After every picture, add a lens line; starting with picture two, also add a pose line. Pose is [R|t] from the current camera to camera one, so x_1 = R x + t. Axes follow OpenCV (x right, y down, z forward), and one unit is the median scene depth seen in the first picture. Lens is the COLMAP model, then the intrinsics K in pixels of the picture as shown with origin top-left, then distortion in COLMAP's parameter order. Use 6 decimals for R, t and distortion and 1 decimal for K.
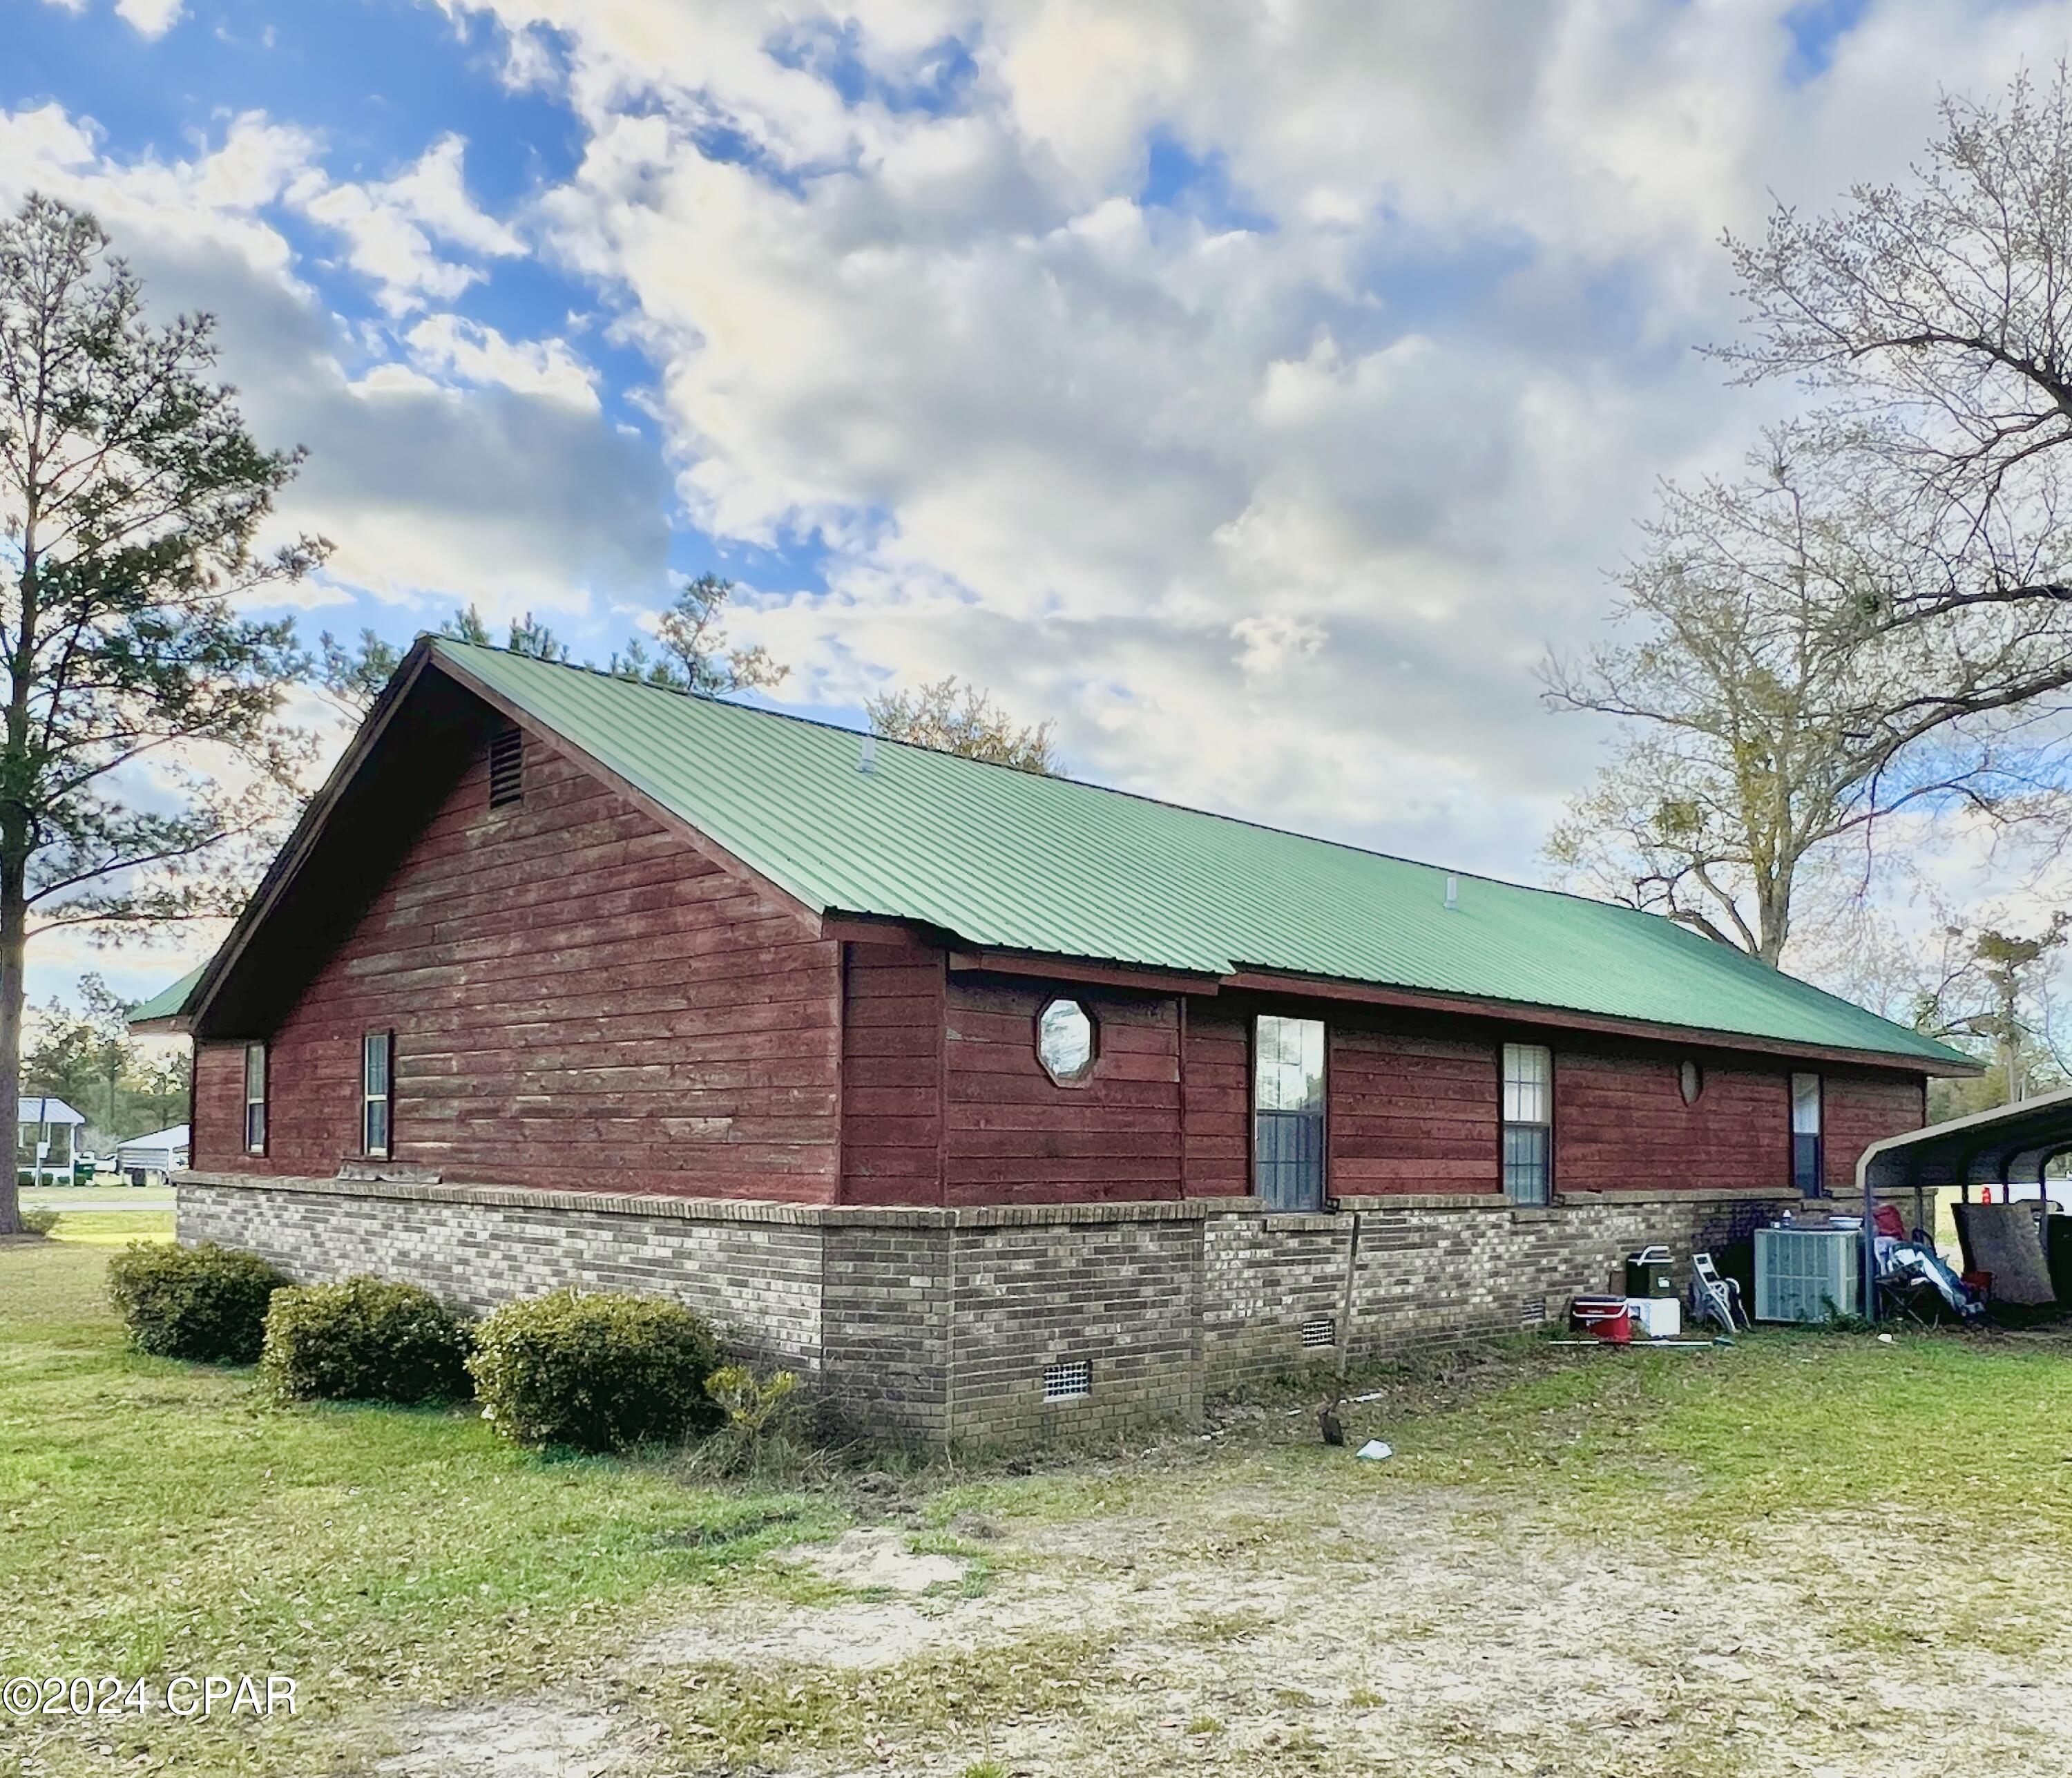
lens RADIAL K [[2129.9, 0, 1033.8], [0, 2129.9, 1013.2], [0, 0, 1]] dist [-0.019044, 0.004182]
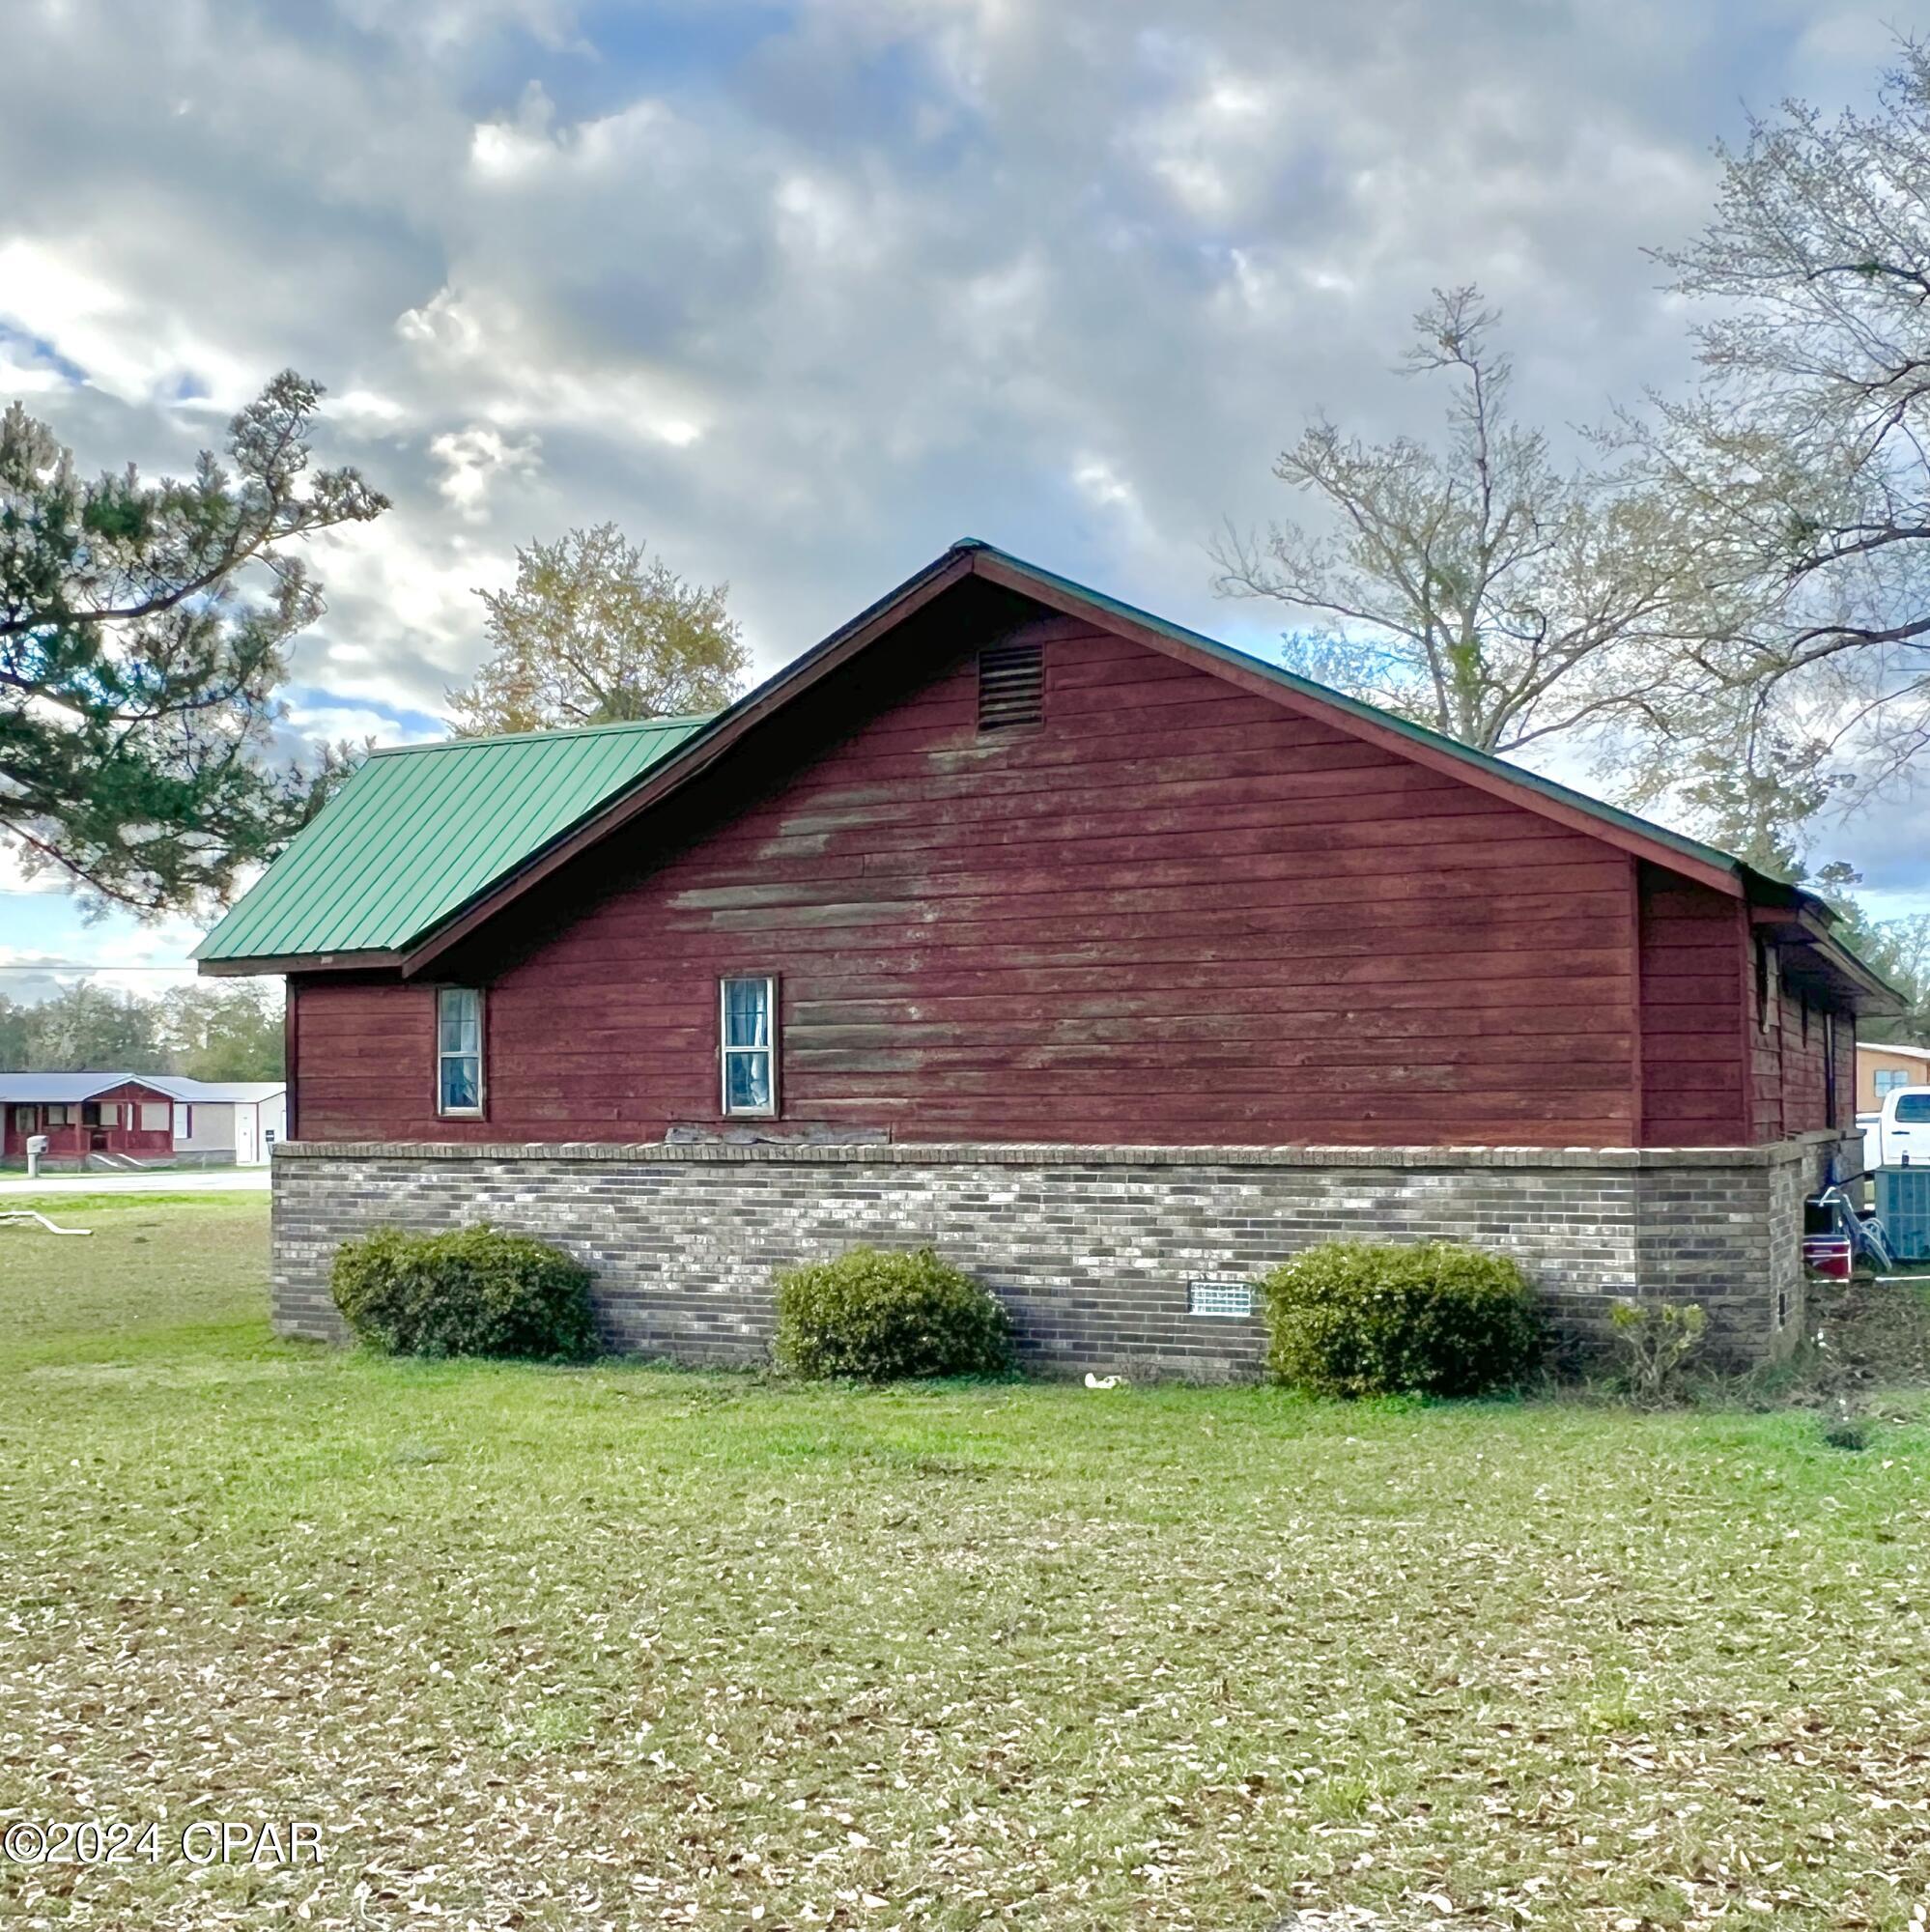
lens RADIAL K [[2664.8, 0, 965.0], [0, 2664.8, 966.0], [0, 0, 1]] dist [-0.034279, 0.459159]
pose [[0.940191, -0.003903, 0.340624, -0.660514], [-0.001267, 0.999887, 0.014955, -0.012867], [-0.340644, -0.014493, 0.940080, -0.076565]]
